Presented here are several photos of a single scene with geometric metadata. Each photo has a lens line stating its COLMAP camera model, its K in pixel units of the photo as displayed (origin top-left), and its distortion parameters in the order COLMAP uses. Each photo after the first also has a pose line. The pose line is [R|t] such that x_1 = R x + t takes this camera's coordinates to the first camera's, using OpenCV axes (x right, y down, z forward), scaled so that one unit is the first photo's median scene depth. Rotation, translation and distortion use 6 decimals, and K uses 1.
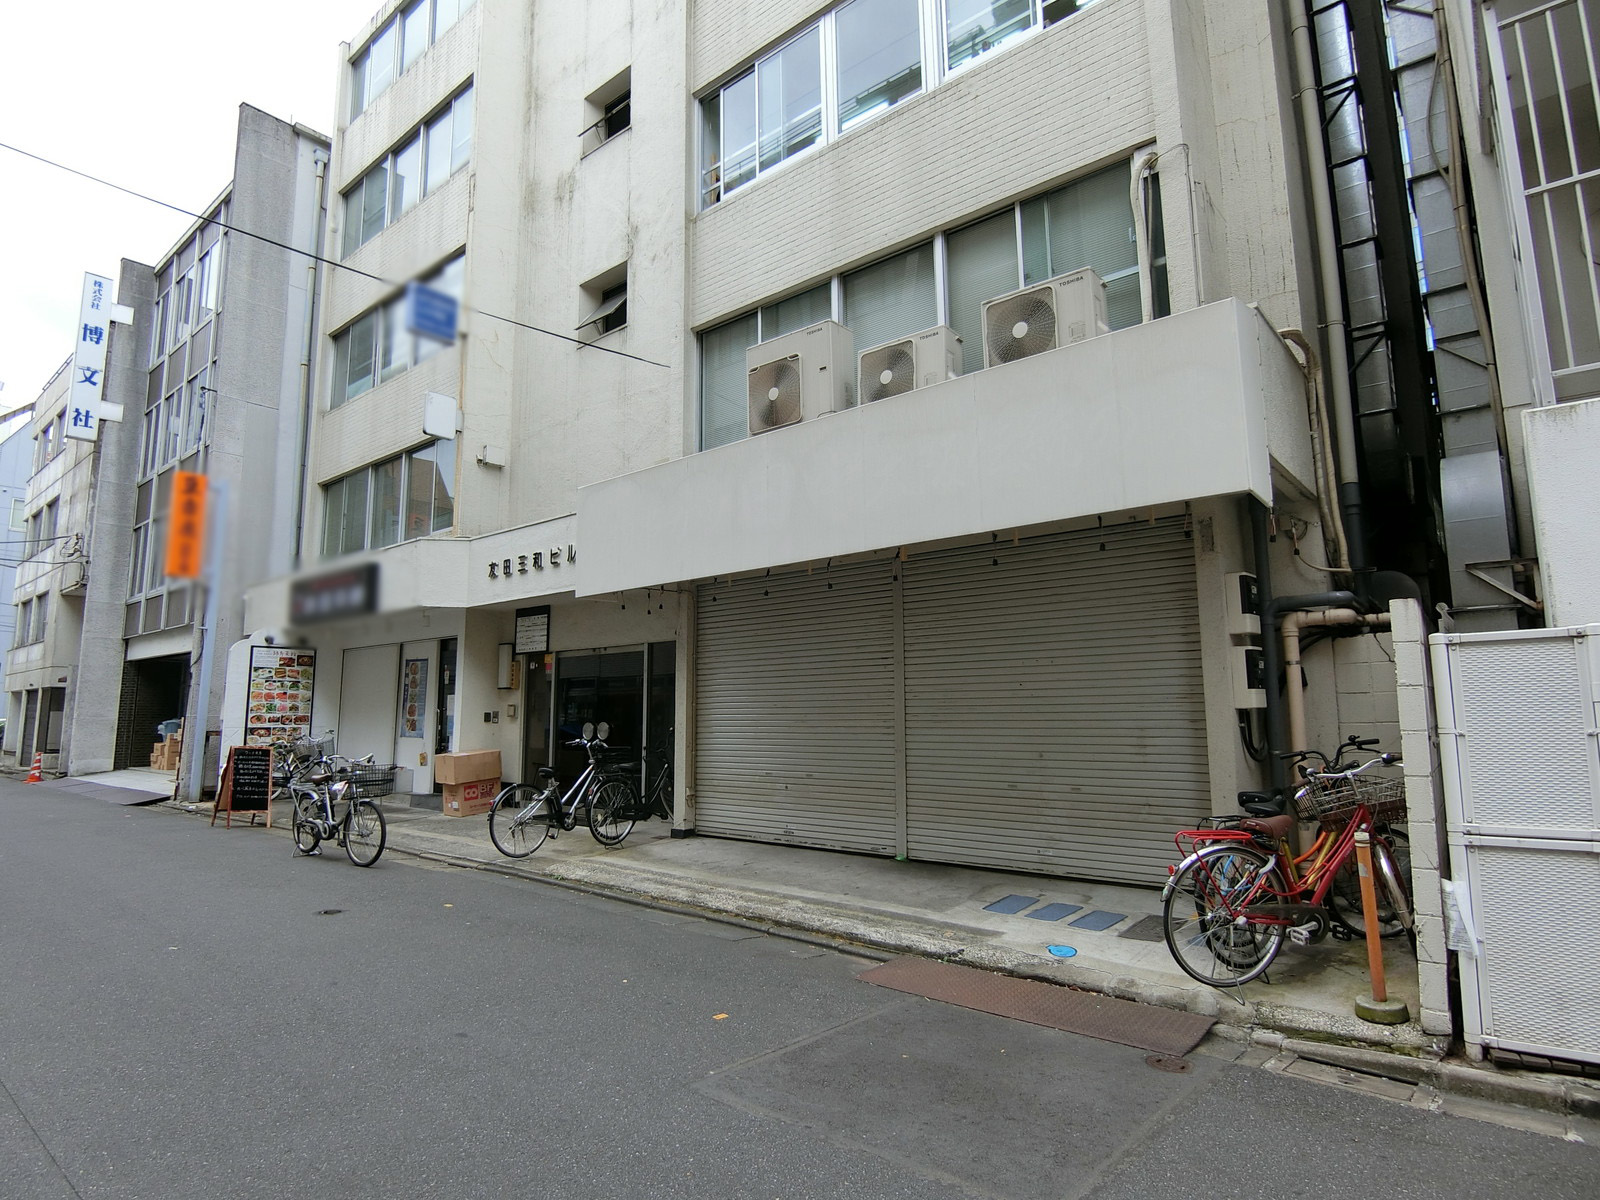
lens RADIAL K [[885.1, 0, 800.0], [0, 885.1, 600.0], [0, 0, 1]] dist [-0.012249, -0.000991]
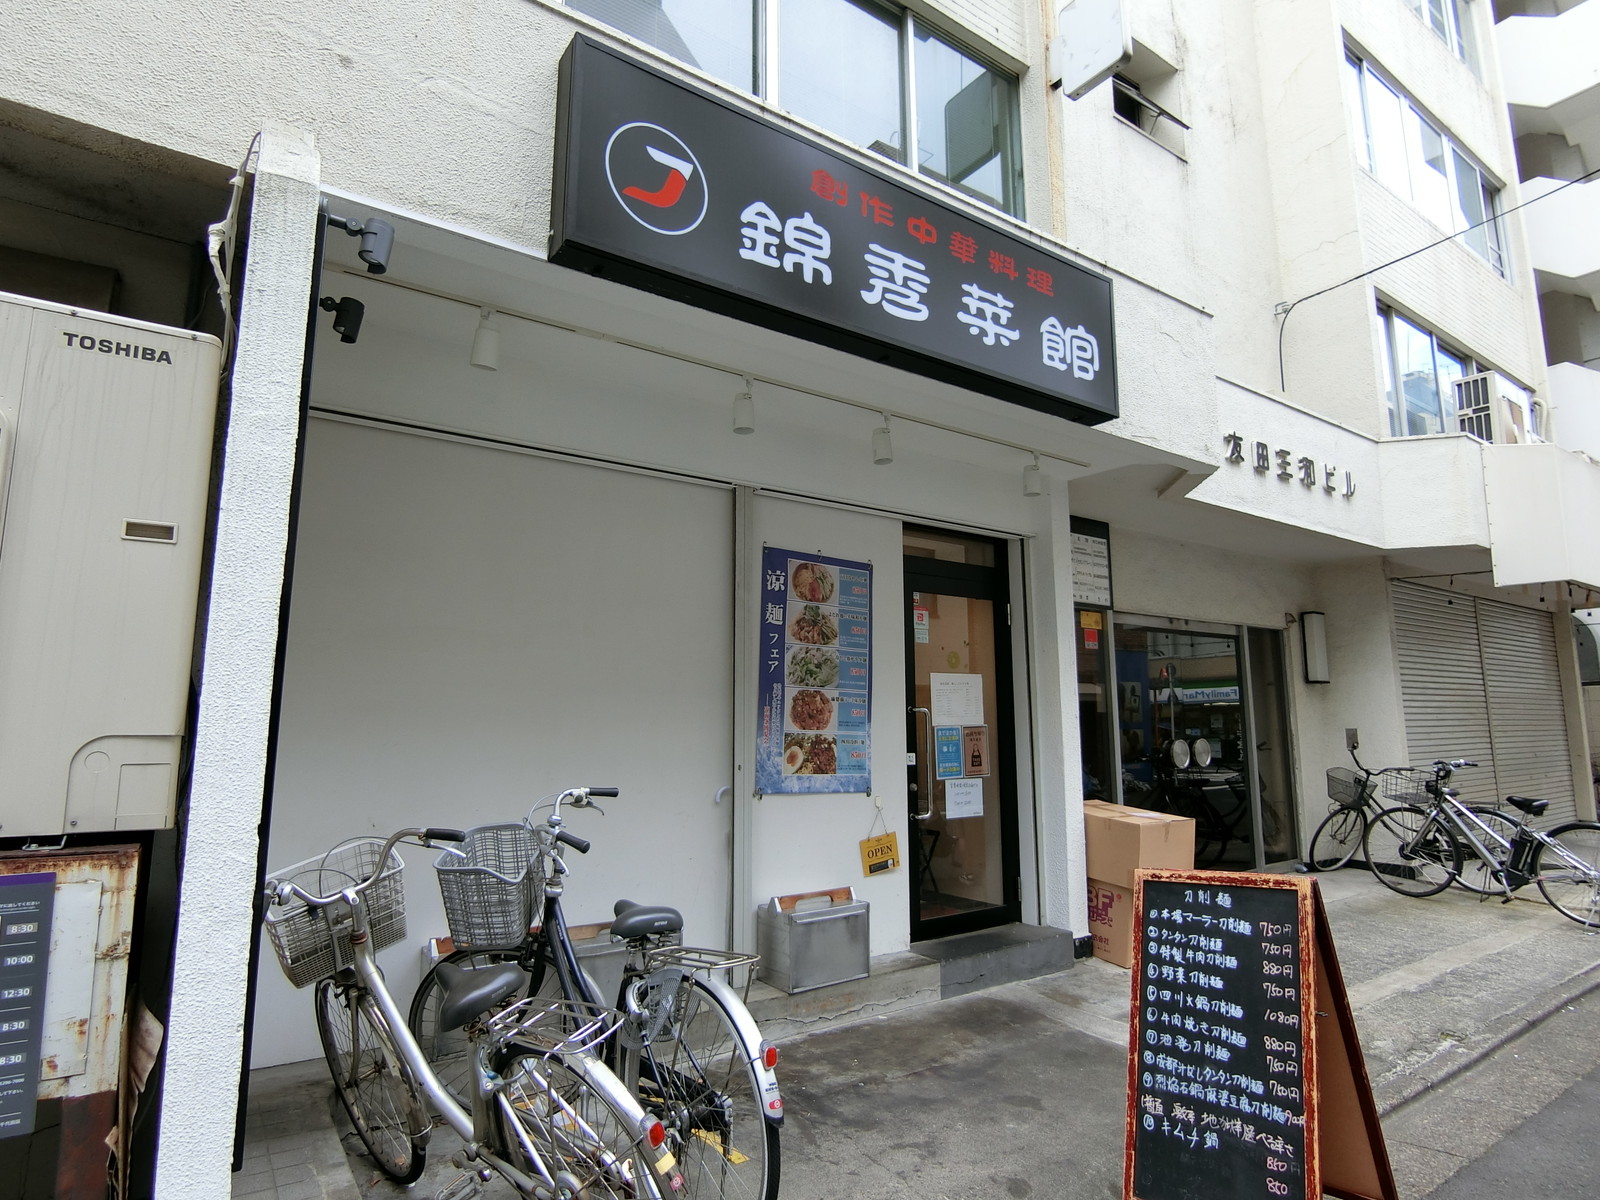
lens RADIAL K [[885.1, 0, 800.0], [0, 885.1, 600.0], [0, 0, 1]] dist [-0.012249, -0.000991]
pose [[0.274107, 0.148510, 0.950163, -0.779795], [-0.122983, 0.985306, -0.118524, 0.128856], [-0.953803, -0.084366, 0.288343, 0.947077]]
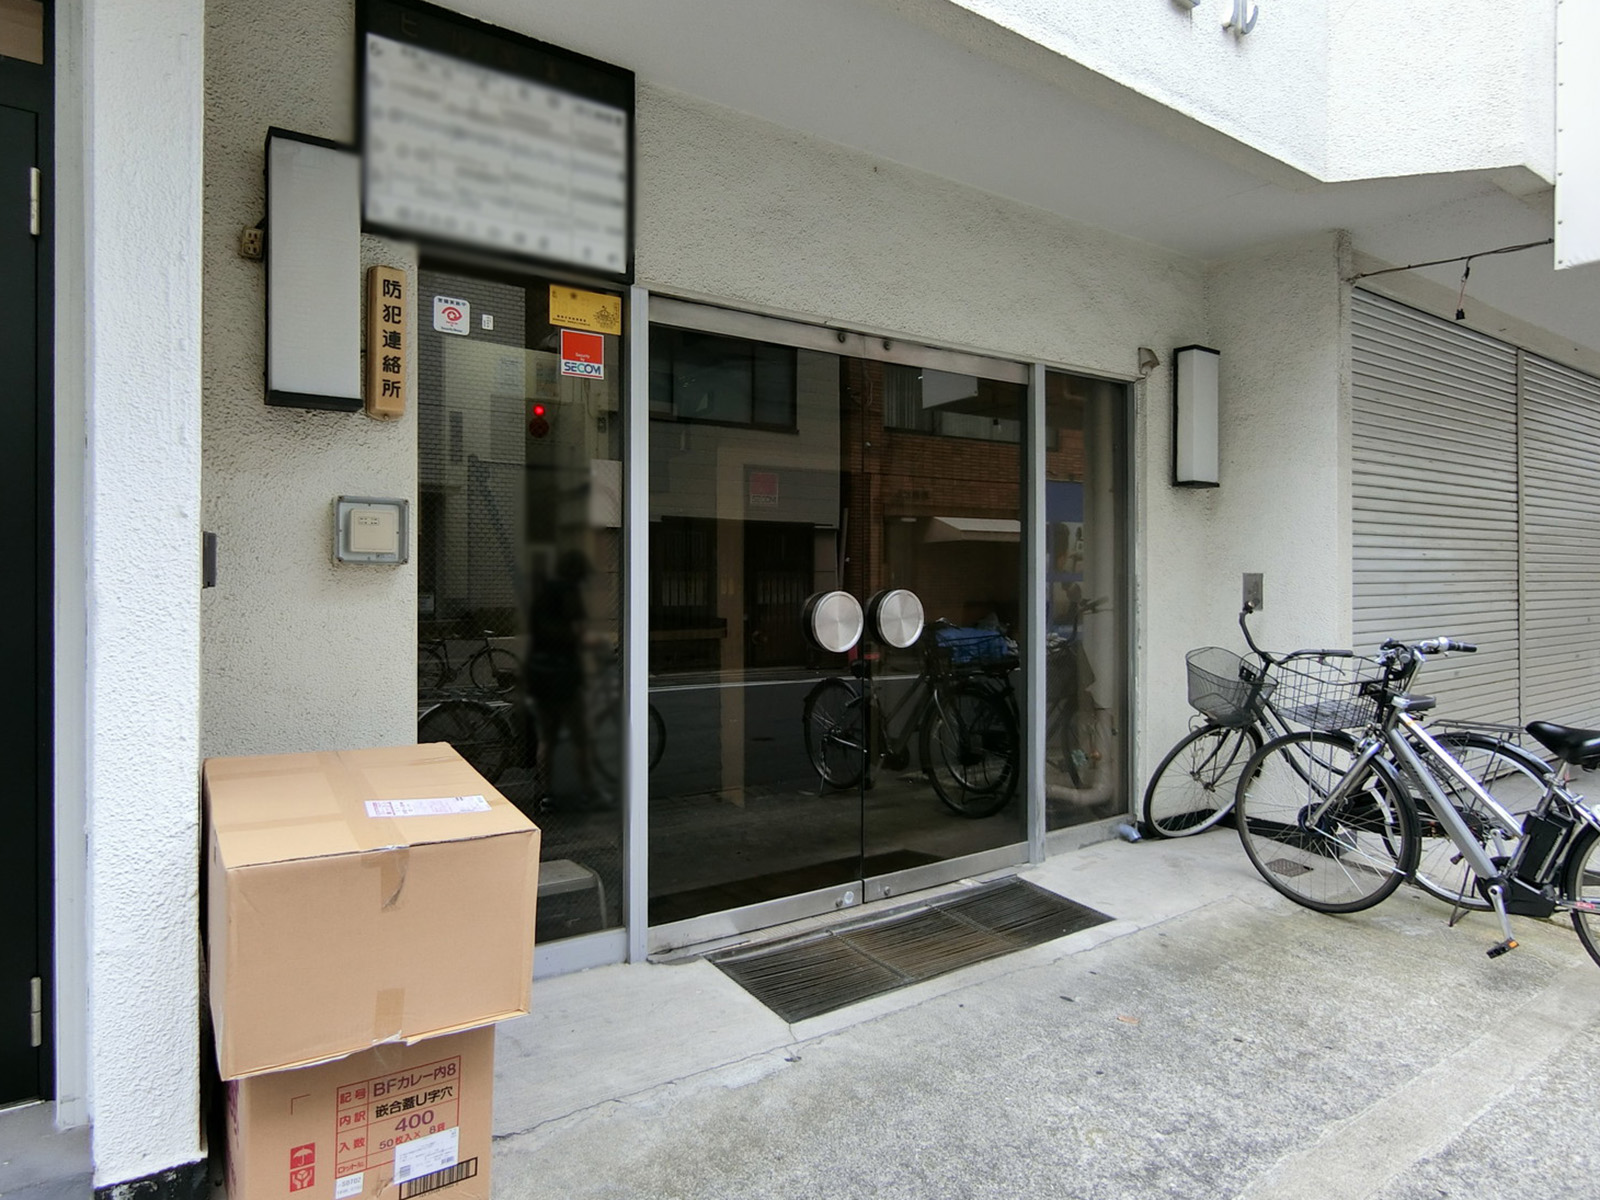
lens RADIAL K [[1025.9, 0, 724.7], [0, 1025.9, 592.8], [0, 0, 1]] dist [-0.028008, -0.001332]
pose [[0.285758, 0.000418, 0.958302, -0.487972], [-0.124419, 0.991552, 0.036669, 0.114557], [-0.950191, -0.129709, 0.283396, 0.826178]]
